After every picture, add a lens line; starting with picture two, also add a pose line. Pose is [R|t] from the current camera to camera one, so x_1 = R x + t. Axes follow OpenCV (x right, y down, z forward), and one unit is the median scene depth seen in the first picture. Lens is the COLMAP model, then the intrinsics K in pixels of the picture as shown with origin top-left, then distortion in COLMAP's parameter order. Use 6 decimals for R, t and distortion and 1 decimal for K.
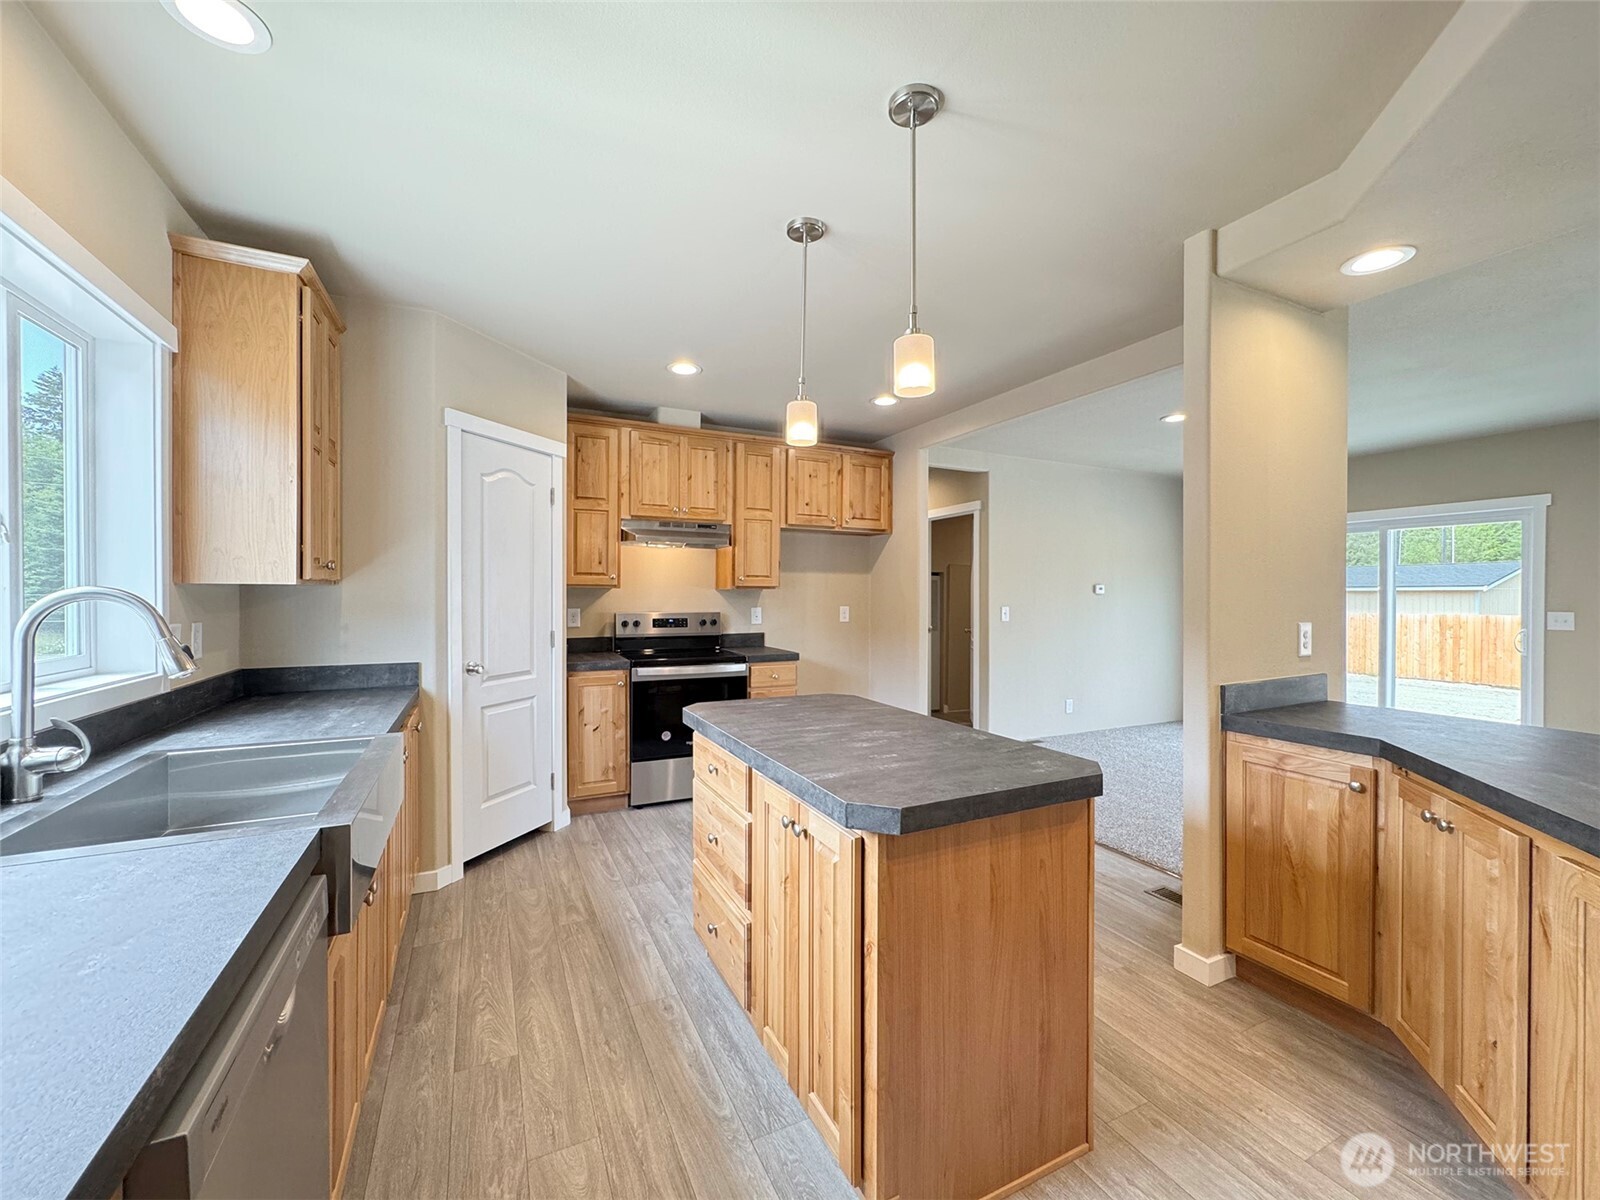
lens RADIAL K [[642.2, 0, 800.8], [0, 642.2, 592.2], [0, 0, 1]] dist [-0.004272, 0.000090]
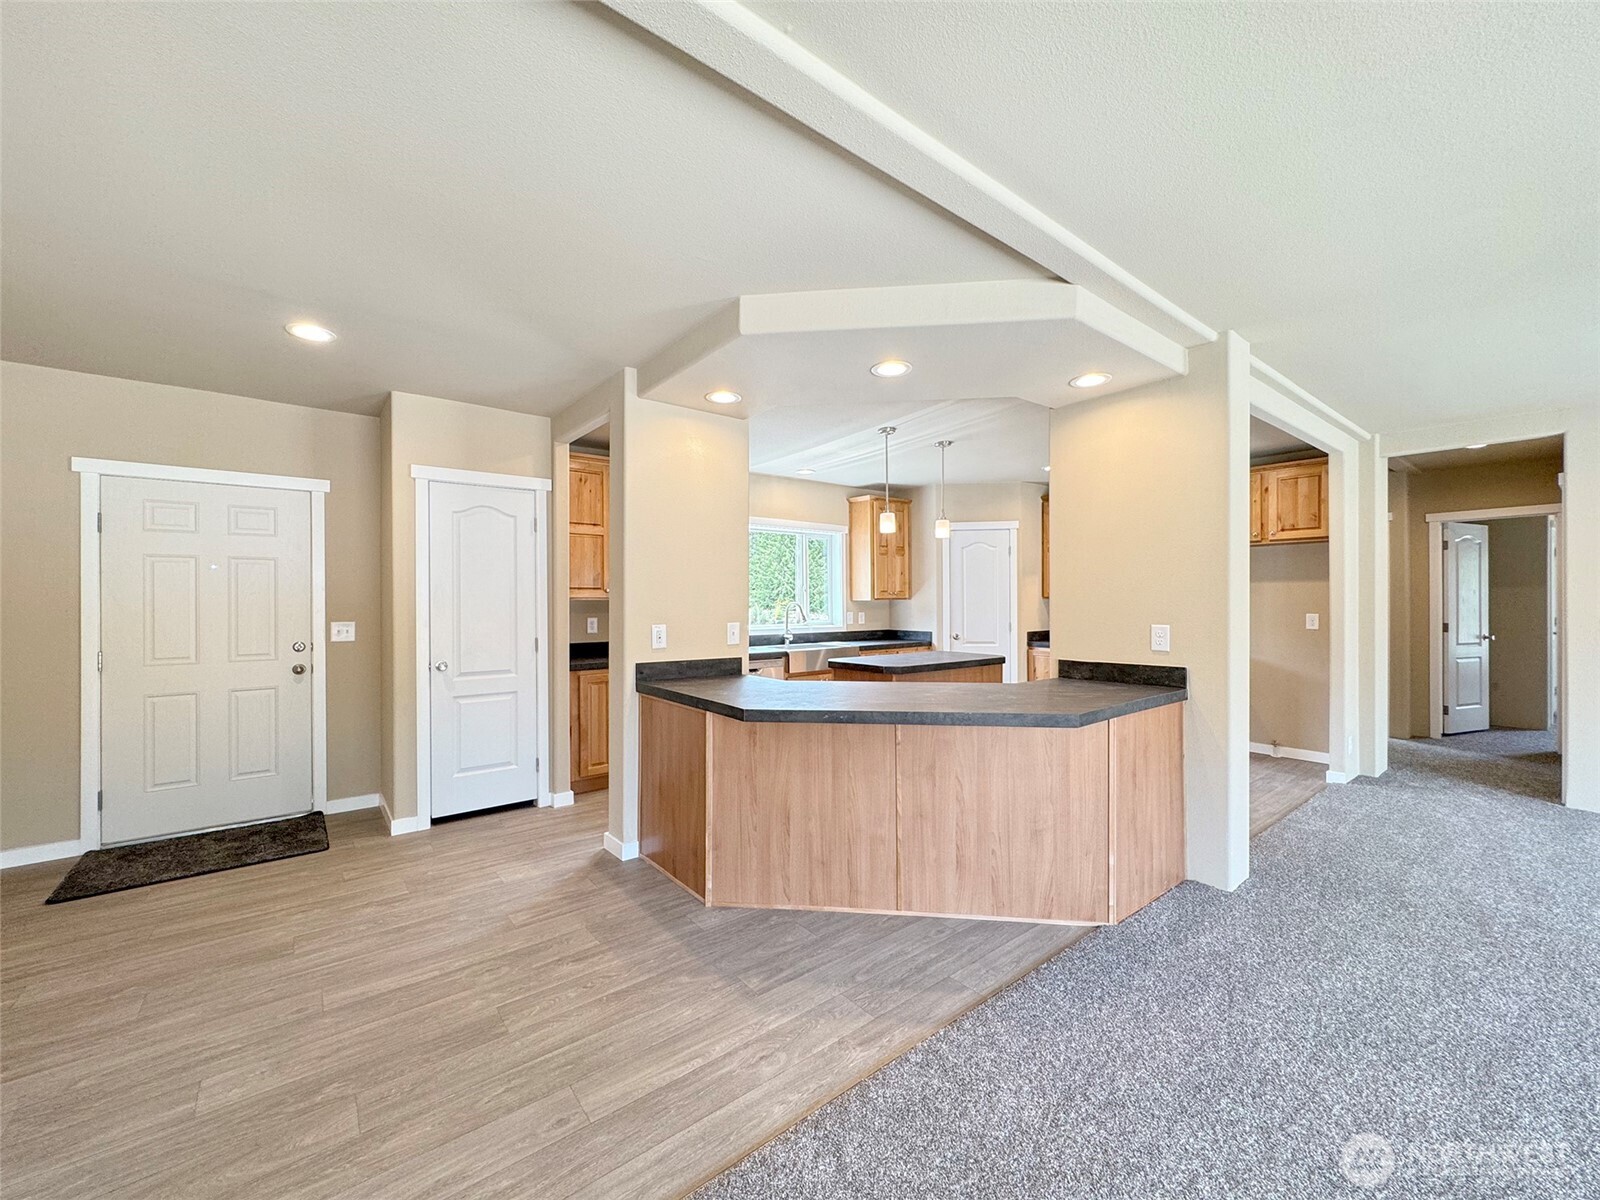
lens RADIAL K [[642.2, 0, 810.9], [0, 642.2, 593.7], [0, 0, 1]] dist [-0.004272, 0.000090]
pose [[0.229634, -0.014424, -0.973170, 1.061193], [0.006575, 0.999890, -0.013268, -0.002264], [0.973255, -0.003351, 0.229704, 0.004924]]
